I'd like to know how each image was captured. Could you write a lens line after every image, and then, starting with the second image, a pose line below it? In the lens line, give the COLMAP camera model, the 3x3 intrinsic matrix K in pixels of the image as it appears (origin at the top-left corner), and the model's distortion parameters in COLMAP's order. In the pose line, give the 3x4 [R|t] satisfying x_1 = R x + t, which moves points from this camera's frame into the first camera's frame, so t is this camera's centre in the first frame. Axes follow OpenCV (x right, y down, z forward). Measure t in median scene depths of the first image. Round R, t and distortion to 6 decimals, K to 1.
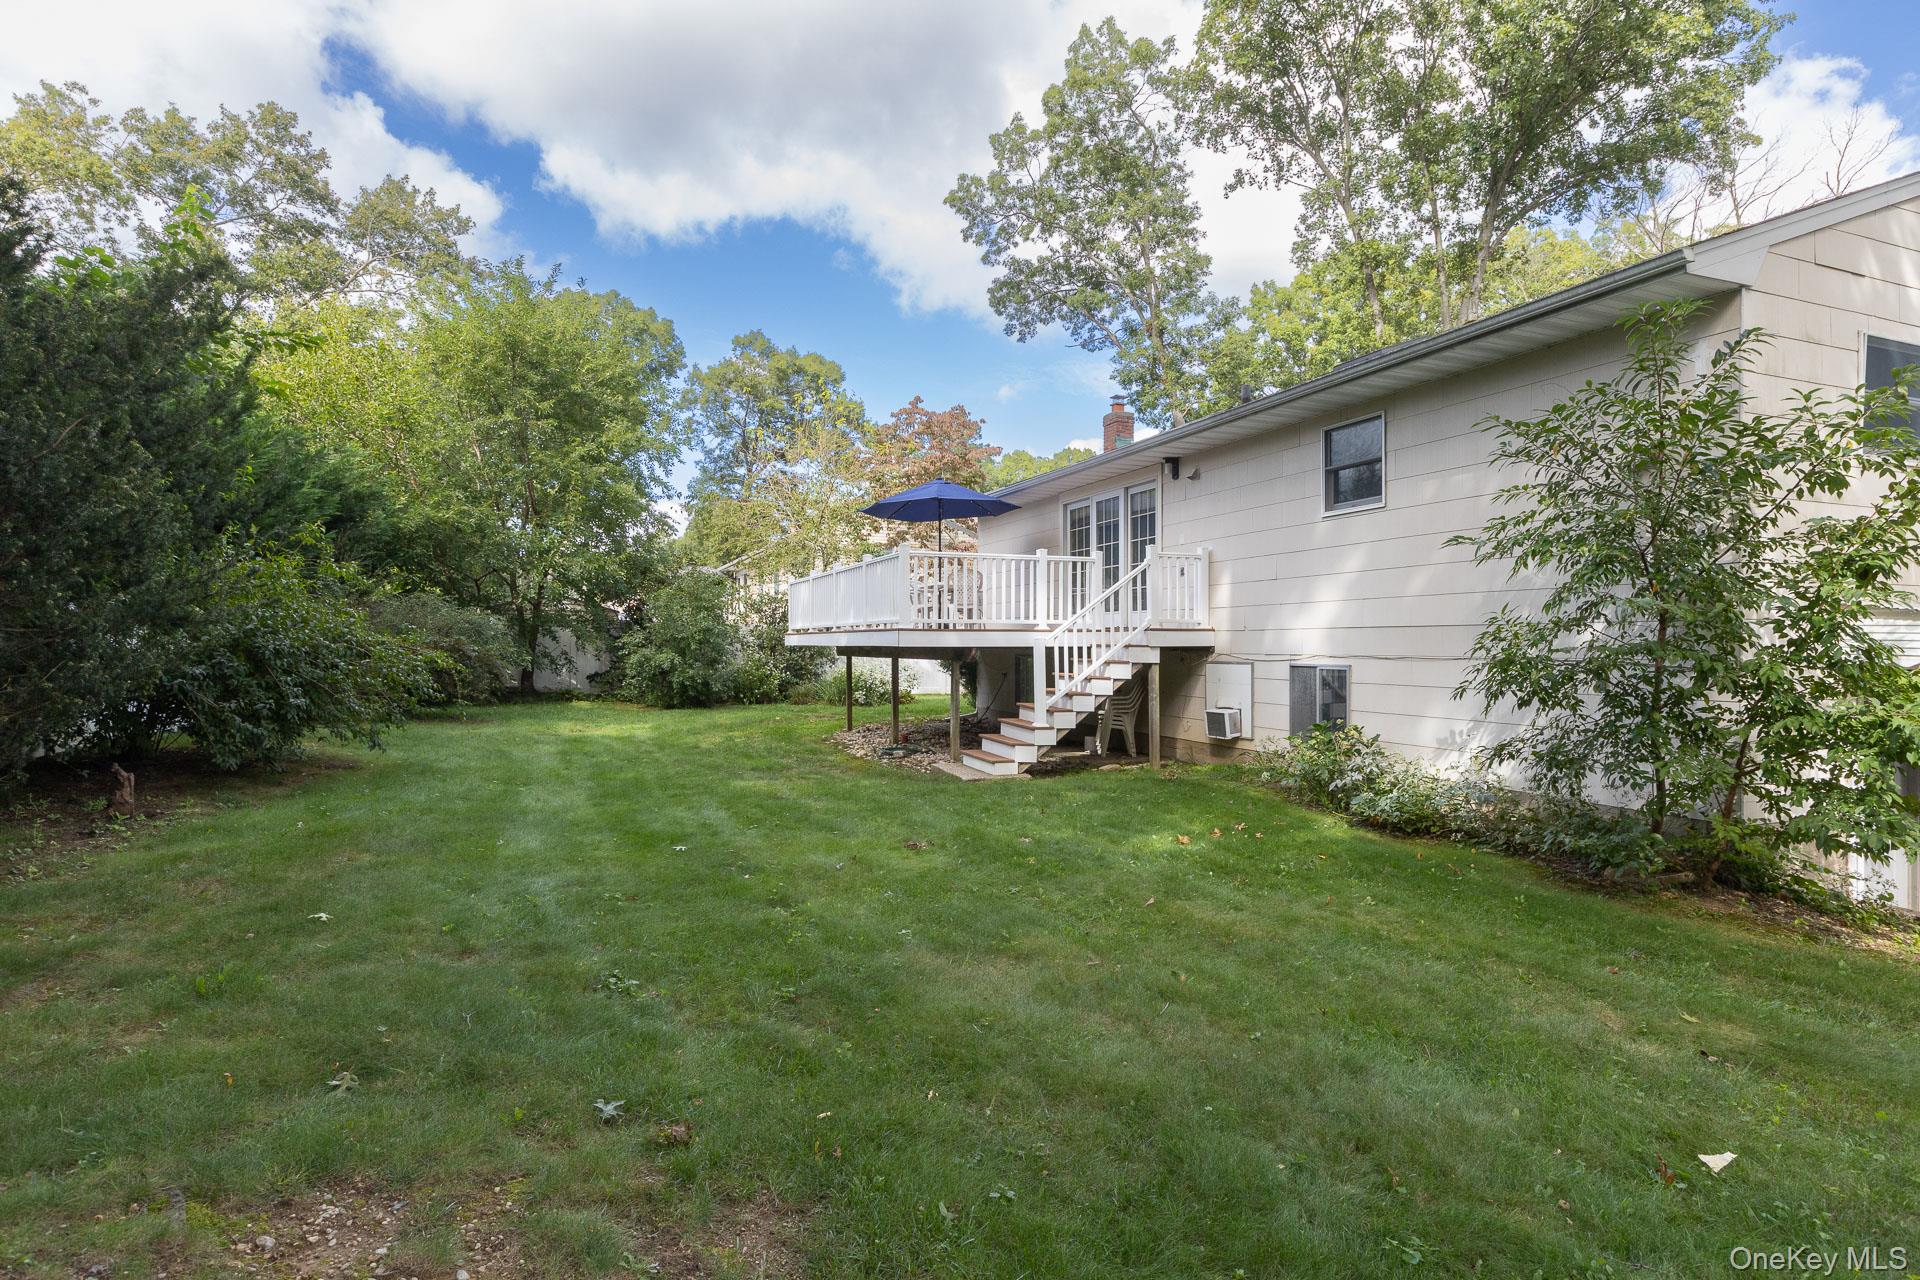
lens RADIAL K [[1027.0, 0, 964.4], [0, 1027.0, 641.0], [0, 0, 1]] dist [0.018659, 0.000443]
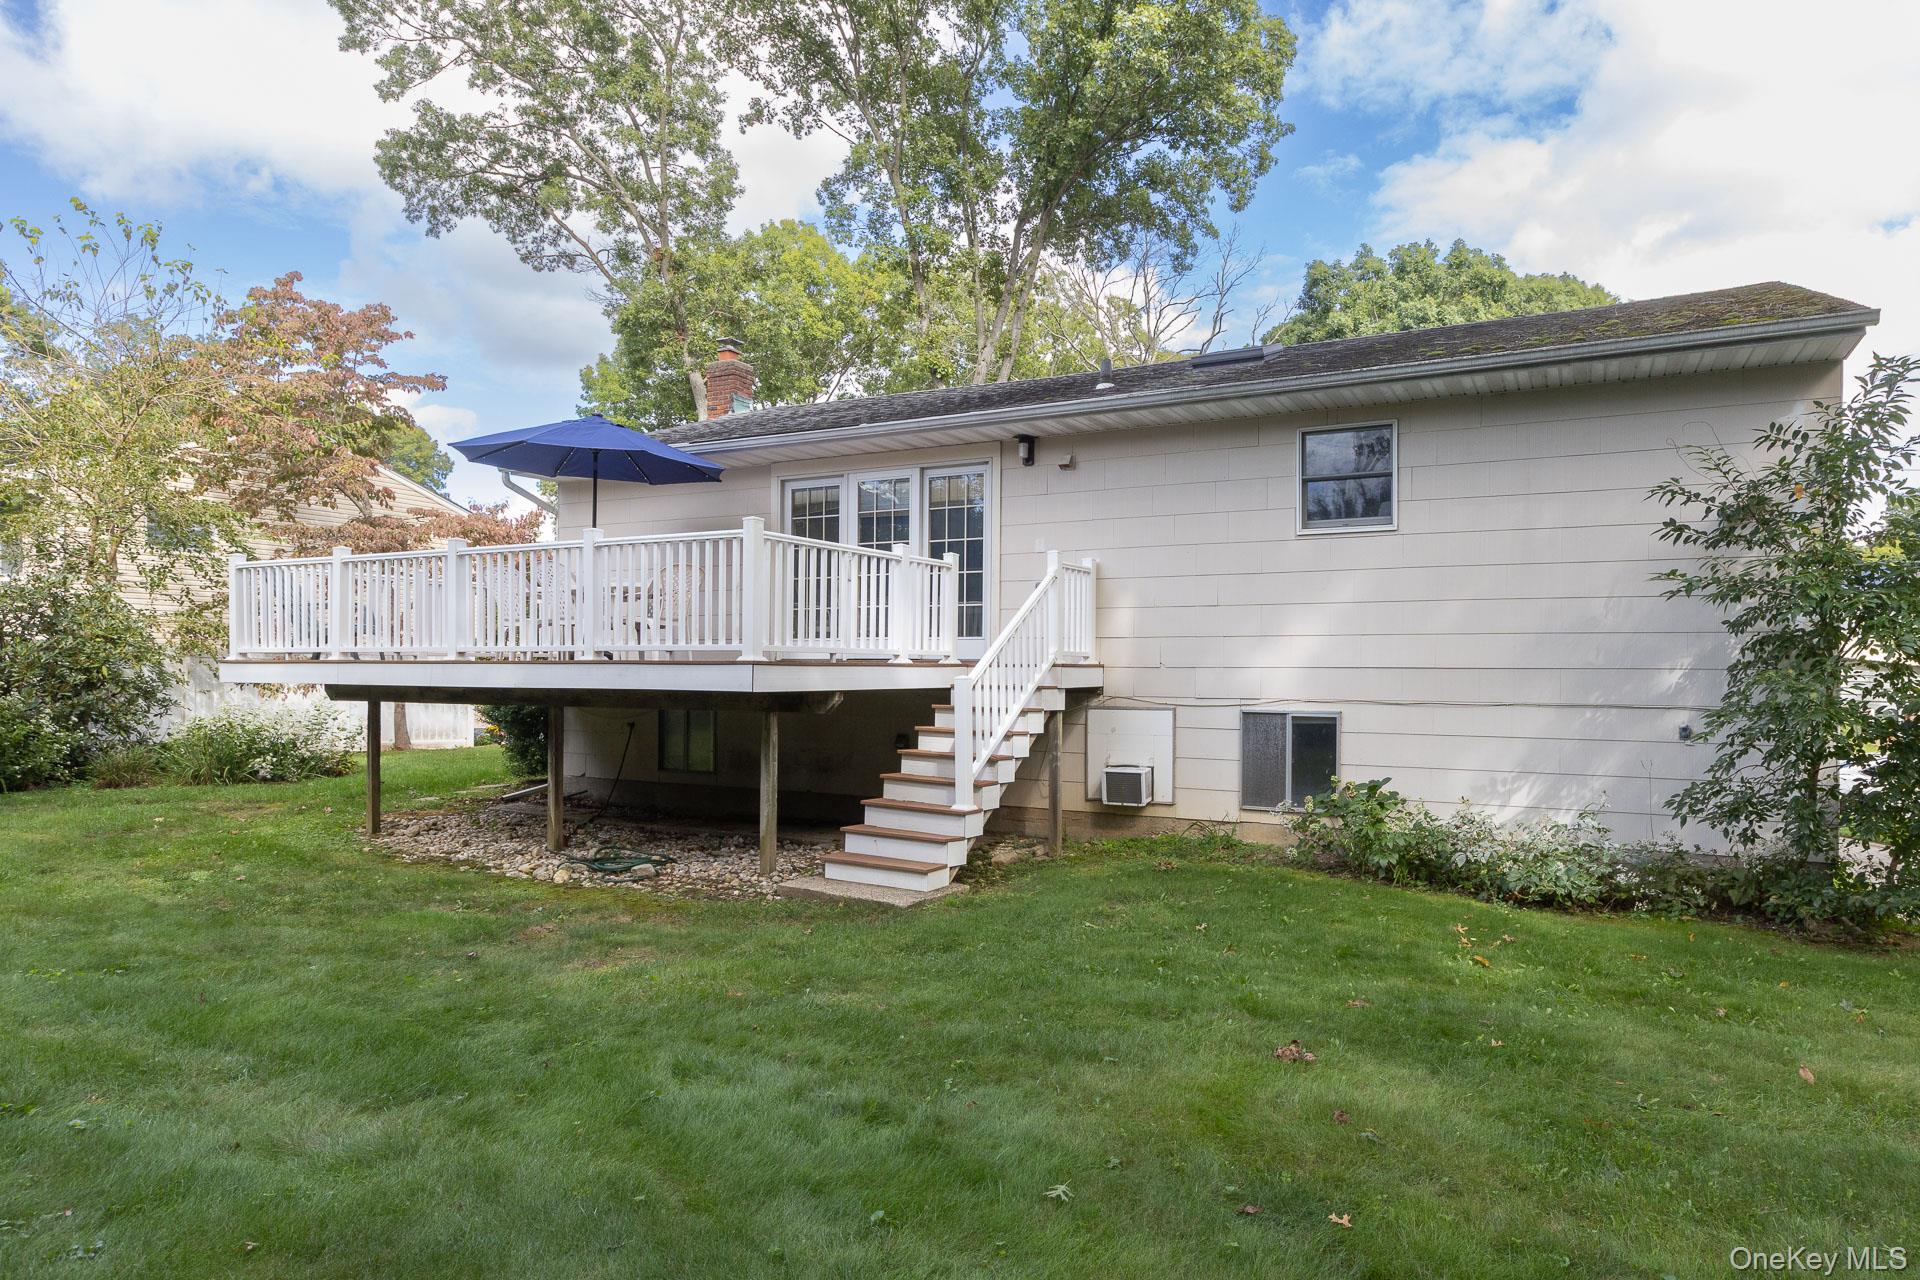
lens RADIAL K [[1126.4, 0, 1100.2], [0, 1126.4, 667.5], [0, 0, 1]] dist [0.009034, 0.002656]
pose [[0.735253, 0.006429, 0.677762, -0.338652], [-0.007440, 0.999971, -0.001413, -0.008357], [-0.677752, -0.004003, 0.735280, 0.375660]]
